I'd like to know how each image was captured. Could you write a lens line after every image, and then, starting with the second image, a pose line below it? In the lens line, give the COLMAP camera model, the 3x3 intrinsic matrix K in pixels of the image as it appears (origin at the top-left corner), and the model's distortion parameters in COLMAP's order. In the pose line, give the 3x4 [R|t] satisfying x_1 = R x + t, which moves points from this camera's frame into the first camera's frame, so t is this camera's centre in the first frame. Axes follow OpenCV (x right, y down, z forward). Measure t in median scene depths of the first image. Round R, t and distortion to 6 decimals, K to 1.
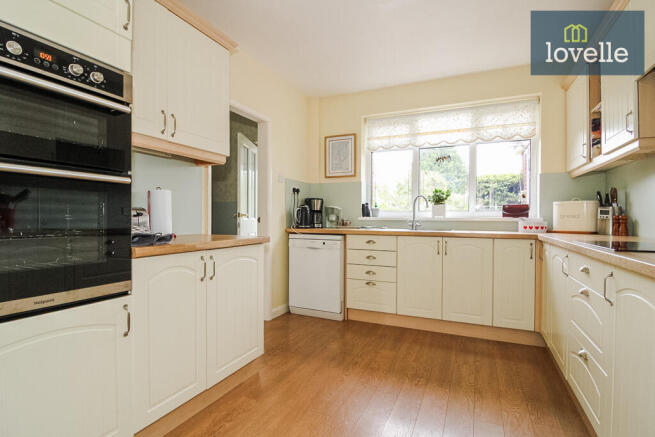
lens RADIAL K [[322.9, 0, 330.5], [0, 322.9, 220.0], [0, 0, 1]] dist [-0.019961, -0.000708]
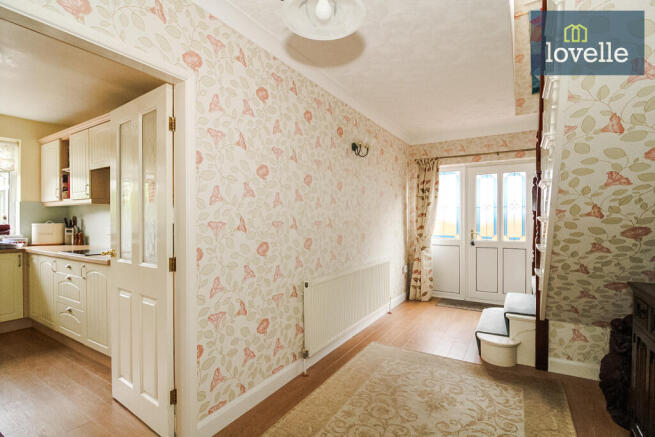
lens RADIAL K [[322.9, 0, 330.5], [0, 322.9, 220.0], [0, 0, 1]] dist [-0.019961, -0.000708]
pose [[0.124400, -0.005891, 0.992215, -0.575590], [0.008955, 0.999948, 0.004814, -0.076676], [-0.992192, 0.008287, 0.124446, -0.516500]]
